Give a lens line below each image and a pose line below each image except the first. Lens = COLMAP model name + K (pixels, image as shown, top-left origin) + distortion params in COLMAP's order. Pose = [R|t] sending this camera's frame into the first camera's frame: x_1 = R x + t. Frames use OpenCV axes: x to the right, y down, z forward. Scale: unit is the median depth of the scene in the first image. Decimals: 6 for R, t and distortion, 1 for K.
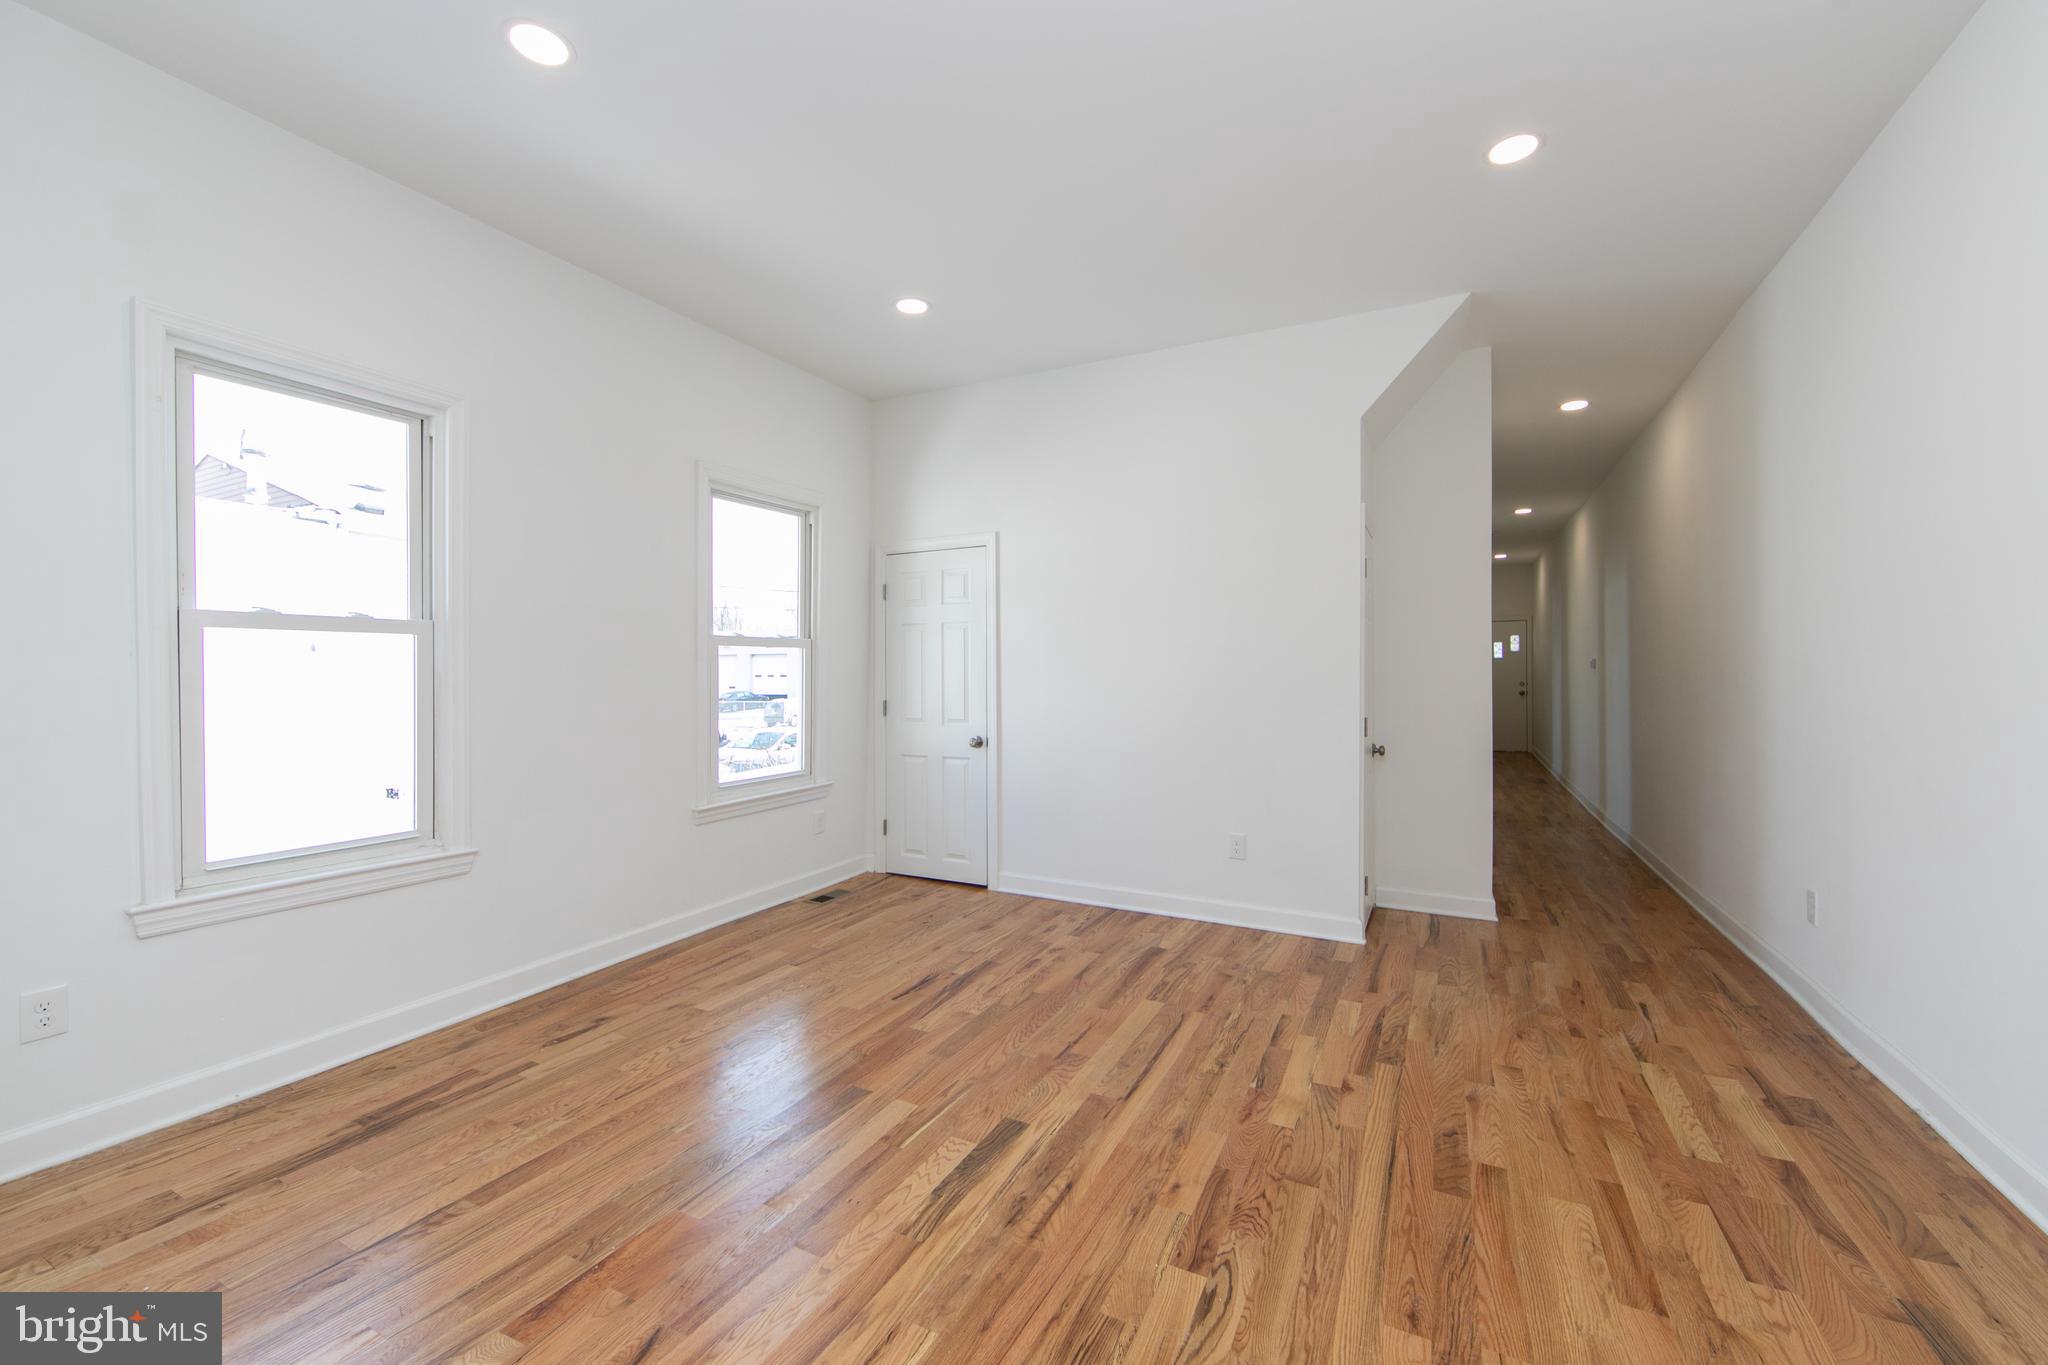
lens RADIAL K [[800.1, 0, 1046.7], [0, 800.1, 684.3], [0, 0, 1]] dist [-0.001861, -0.001333]
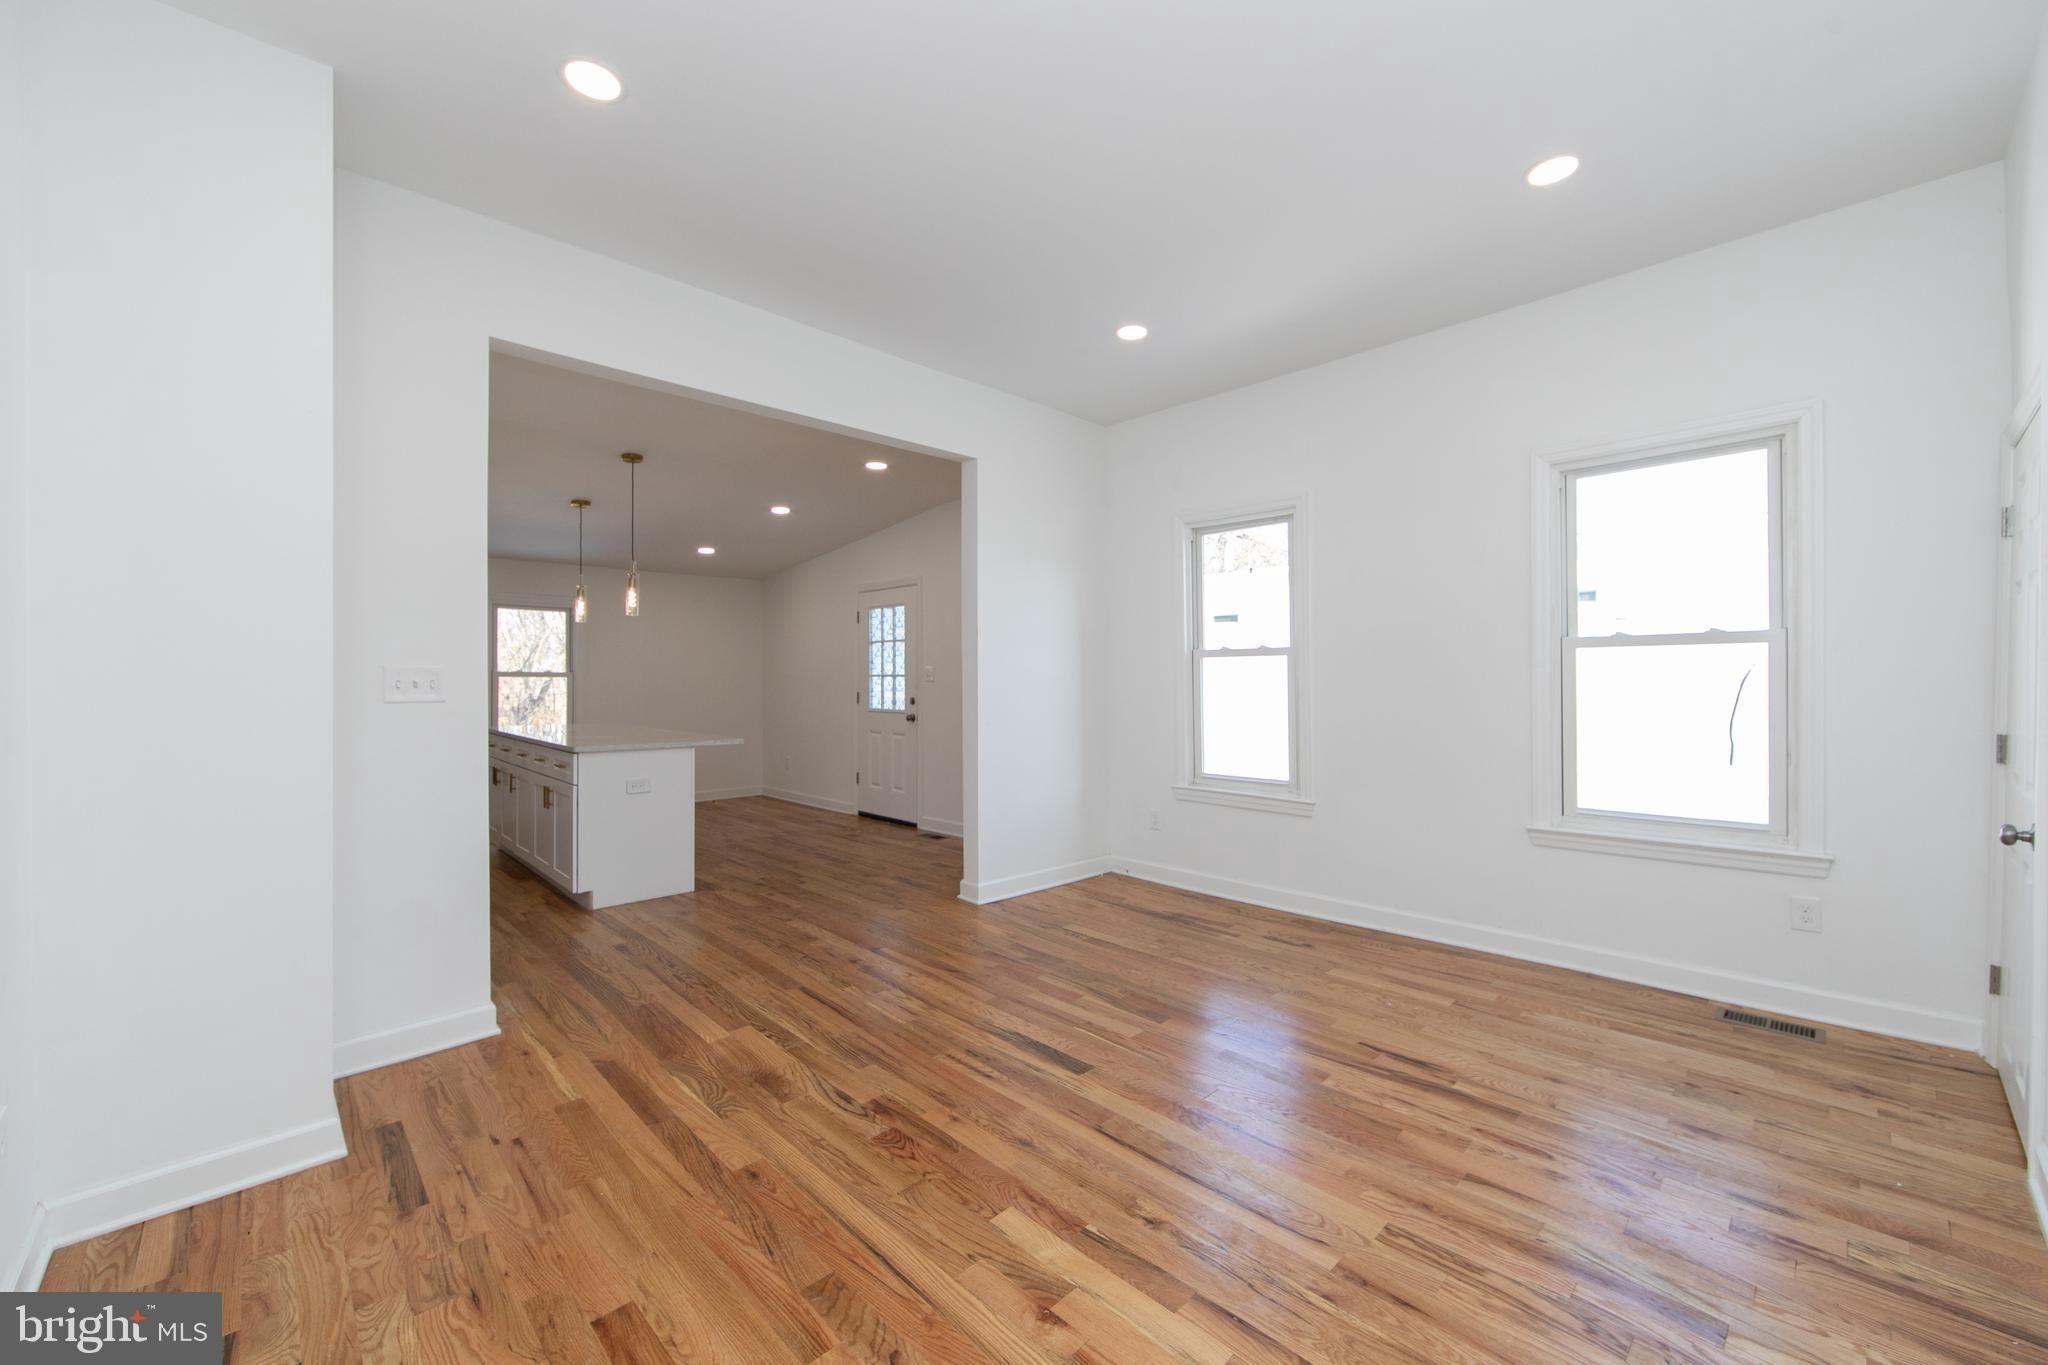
lens RADIAL K [[800.1, 0, 1028.2], [0, 800.1, 677.7], [0, 0, 1]] dist [-0.001861, -0.001333]
pose [[-0.326490, 0.003164, -0.945195, 1.080404], [-0.006824, 0.999960, 0.005704, -0.031999], [0.945176, 0.008312, -0.326455, 1.284678]]
